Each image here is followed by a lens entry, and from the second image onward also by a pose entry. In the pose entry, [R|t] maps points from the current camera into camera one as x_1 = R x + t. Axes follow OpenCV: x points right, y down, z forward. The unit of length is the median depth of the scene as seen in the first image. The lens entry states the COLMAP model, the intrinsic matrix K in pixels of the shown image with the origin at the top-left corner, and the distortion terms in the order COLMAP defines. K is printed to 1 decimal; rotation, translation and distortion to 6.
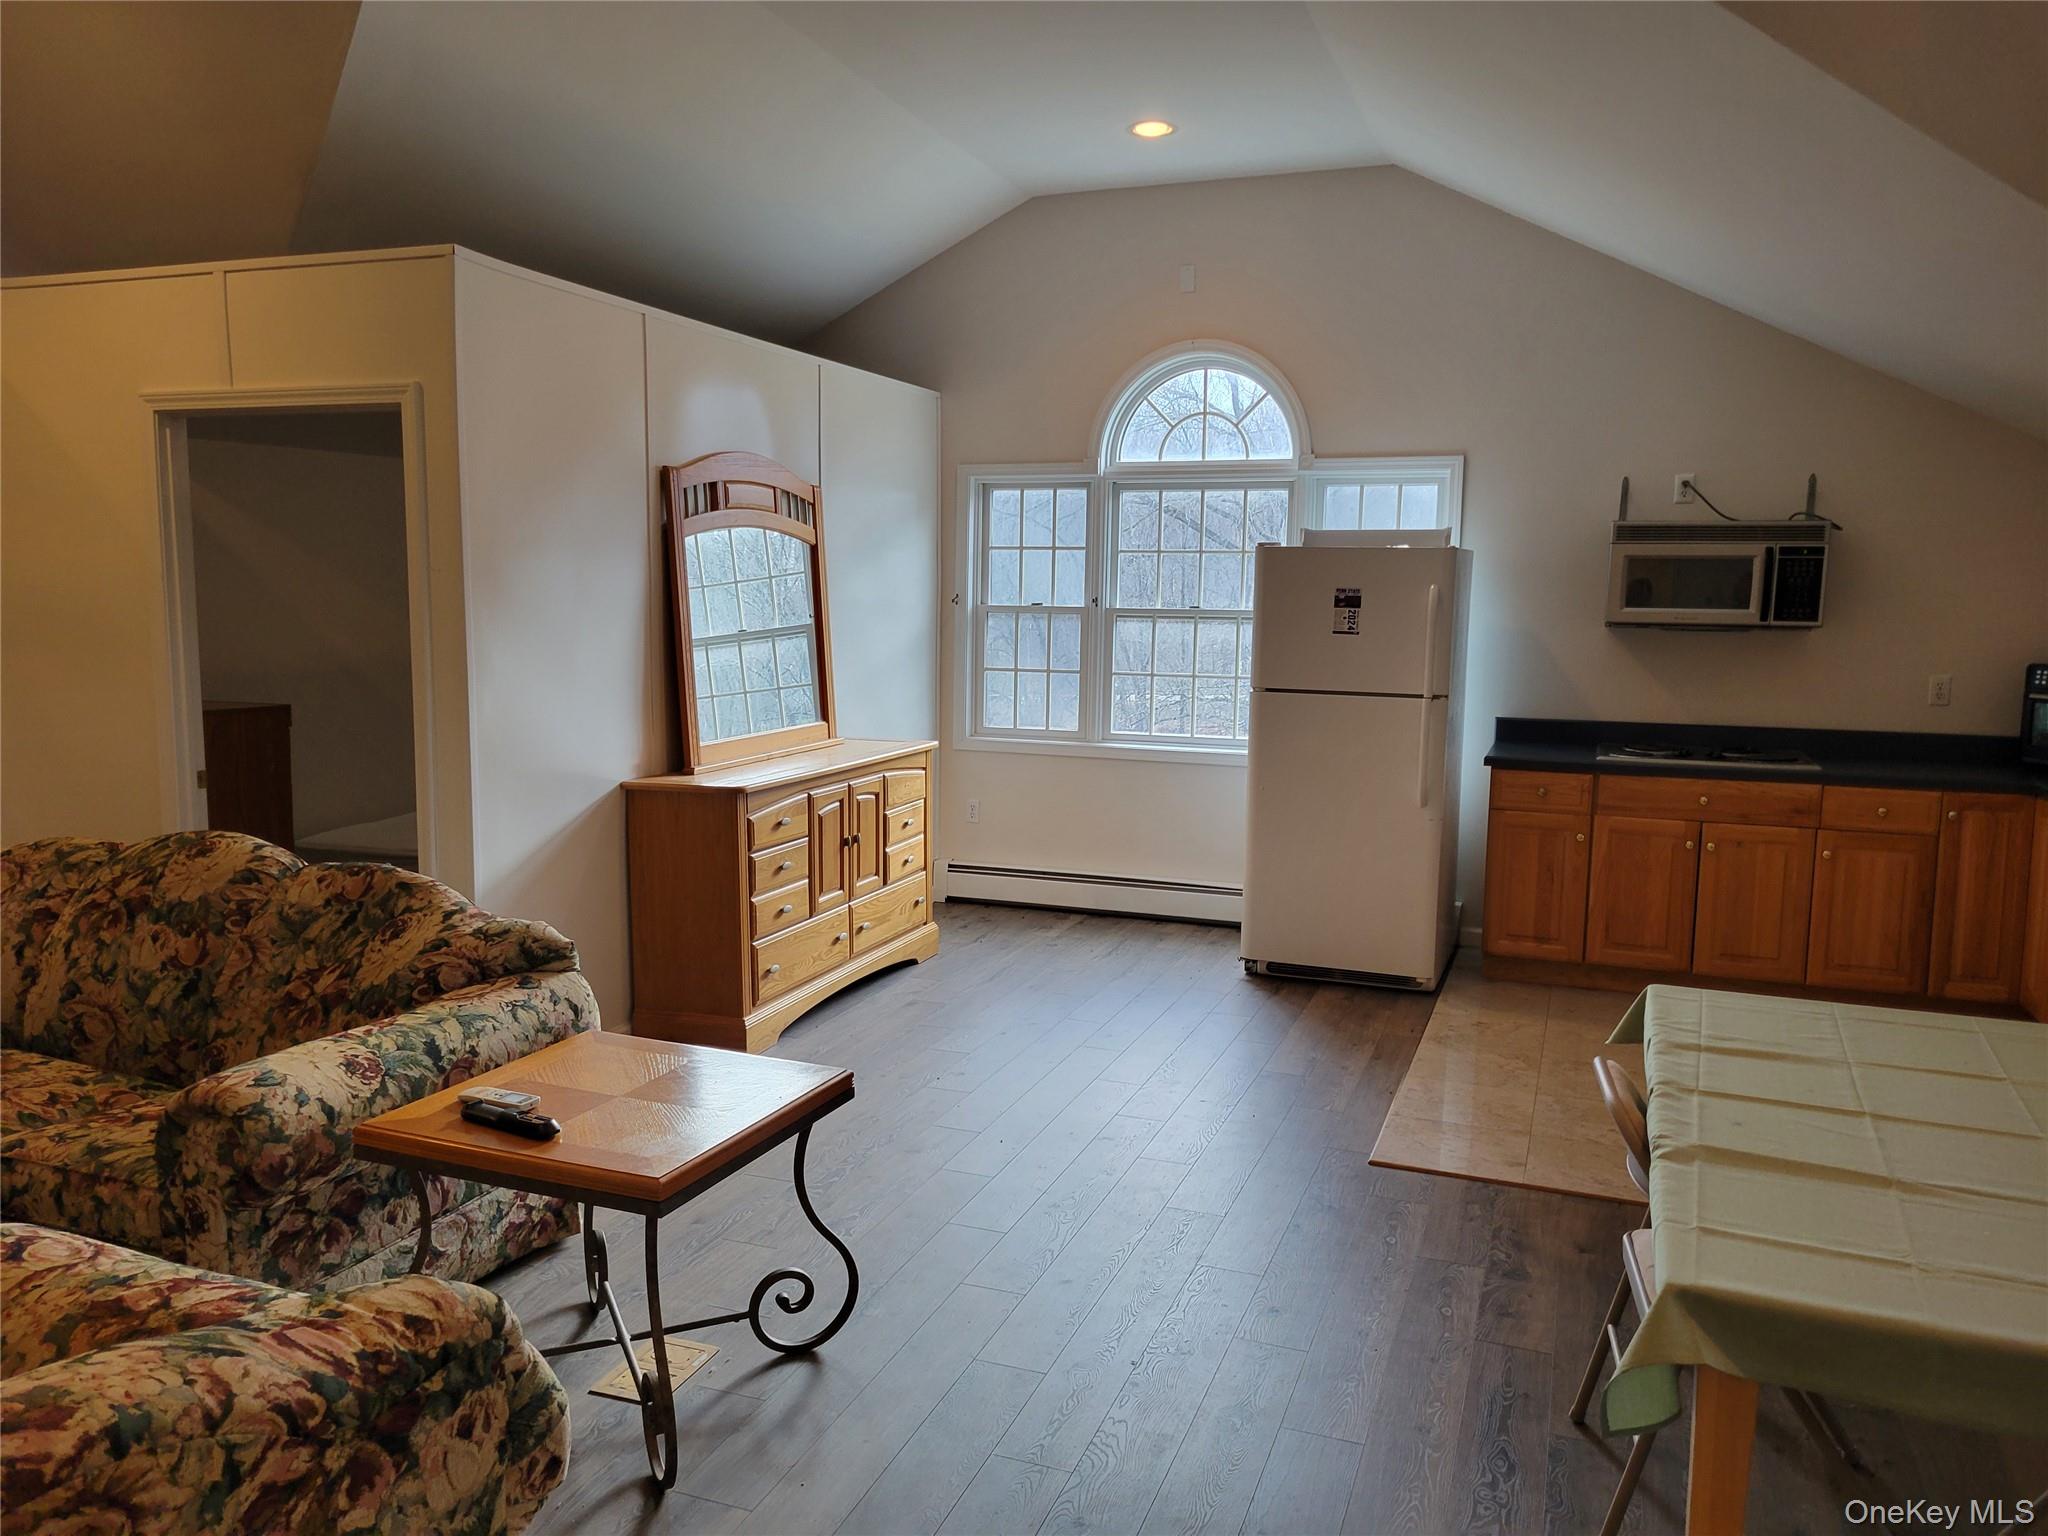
lens RADIAL K [[1539.8, 0, 1022.8], [0, 1539.8, 770.3], [0, 0, 1]] dist [0.049775, -0.014770]
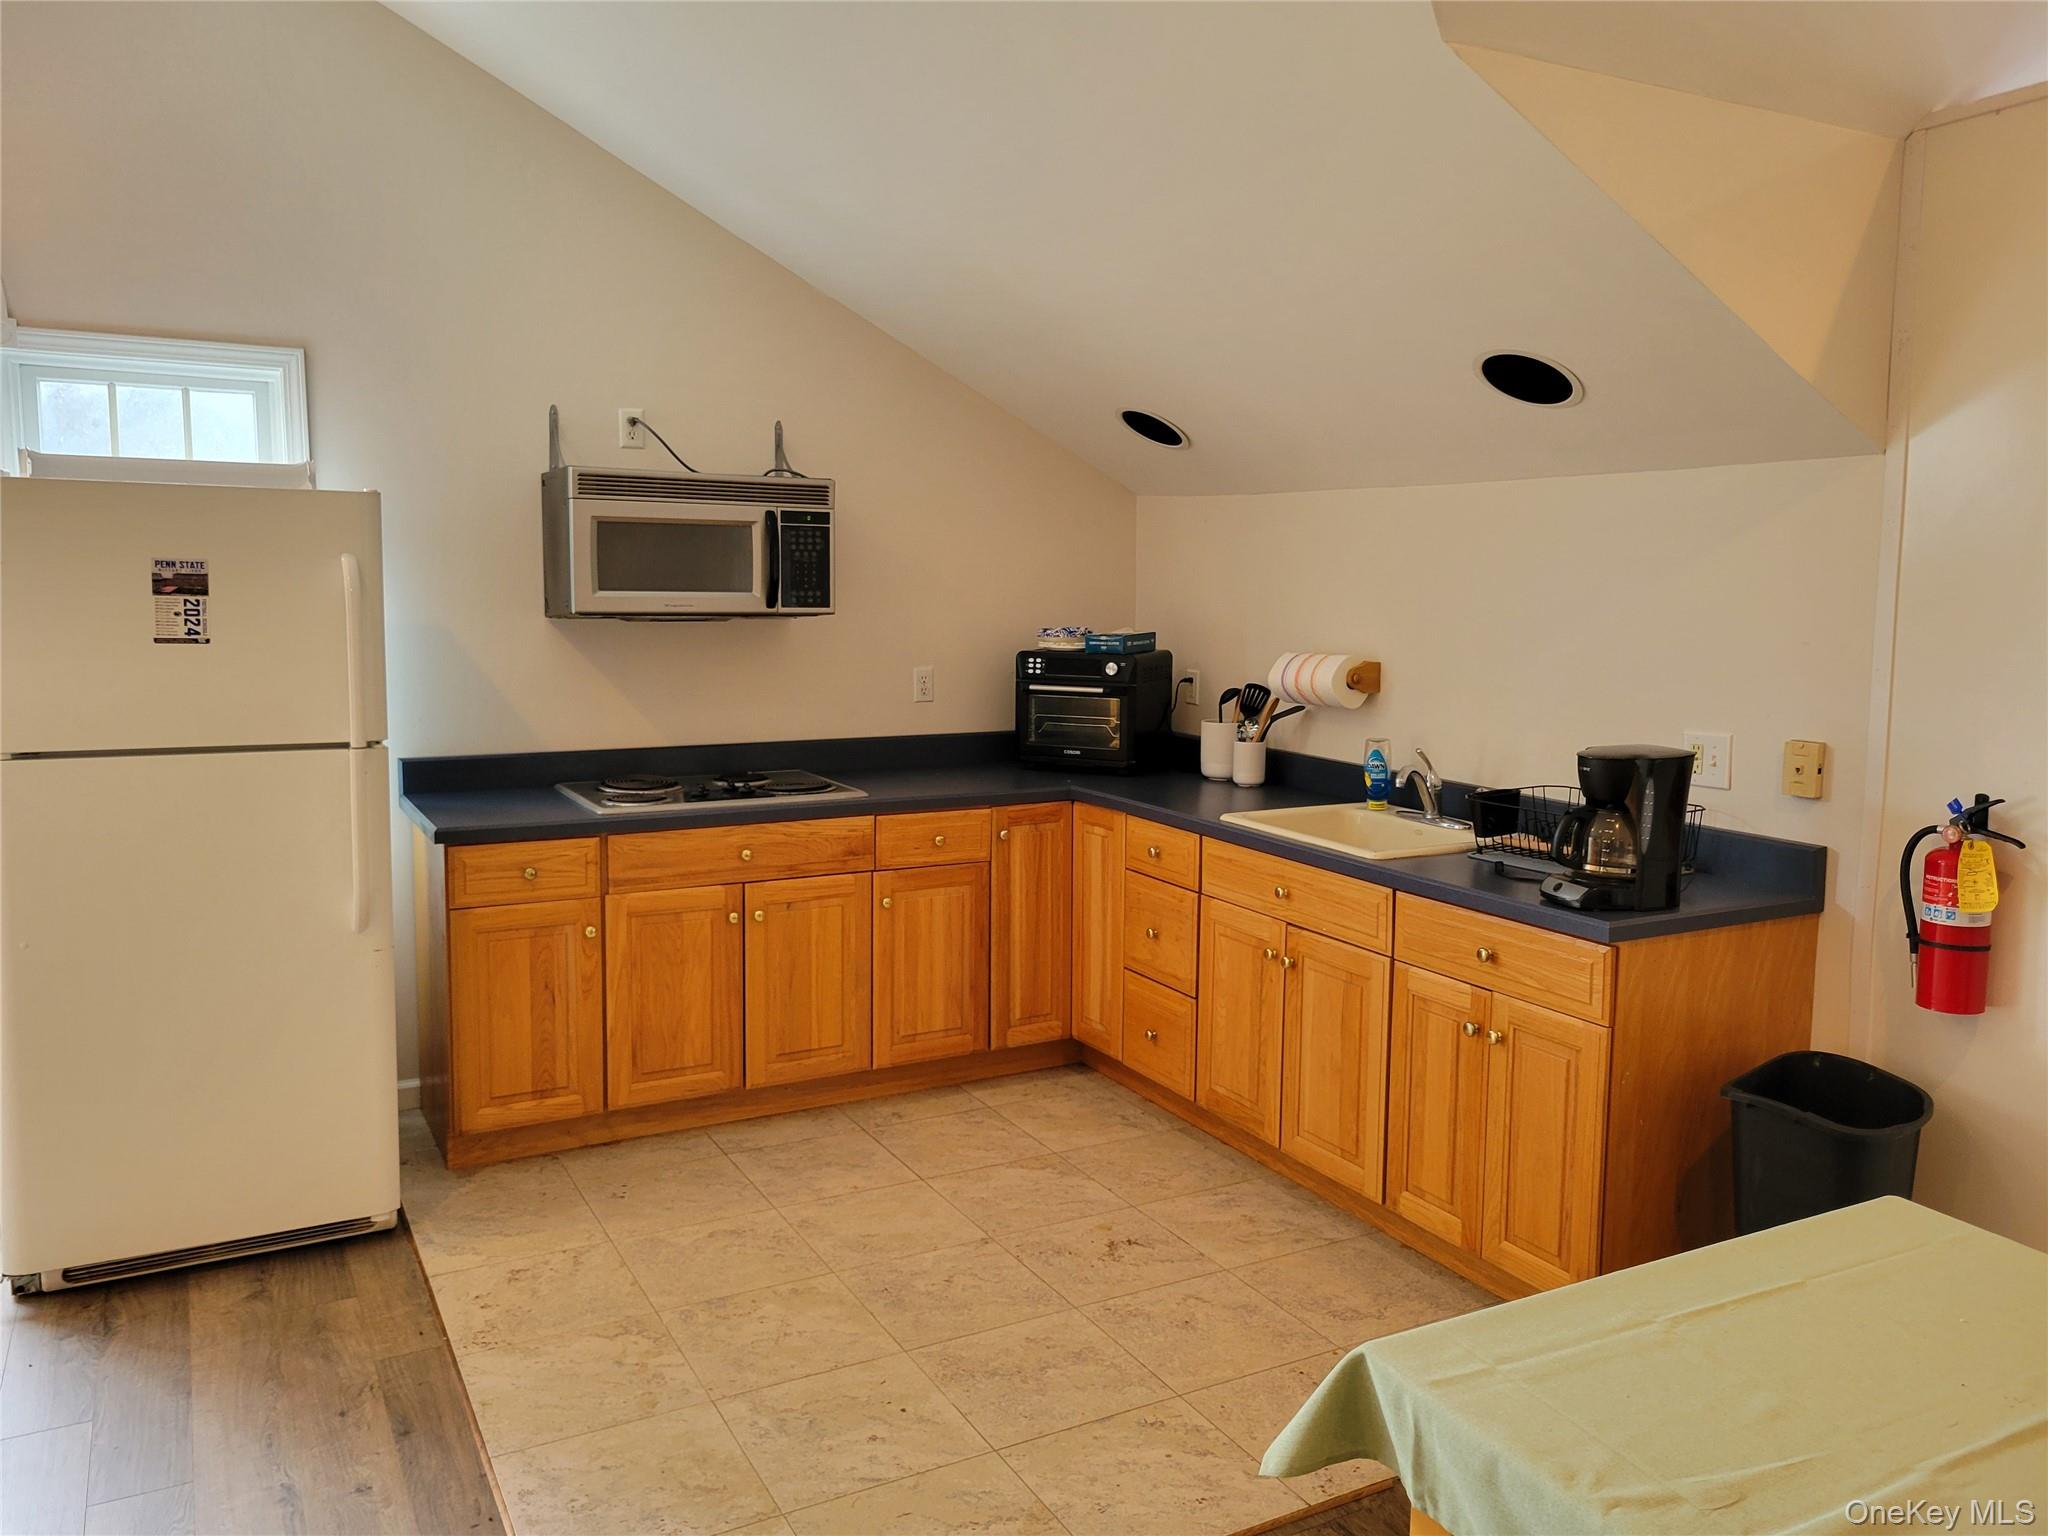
lens RADIAL K [[1539.8, 0, 1028.5], [0, 1539.8, 747.8], [0, 0, 1]] dist [0.049775, -0.014770]
pose [[0.651974, -0.090119, 0.752866, -0.015946], [0.089938, 0.995094, 0.041229, -0.047445], [-0.752888, 0.040831, 0.656881, 0.413438]]
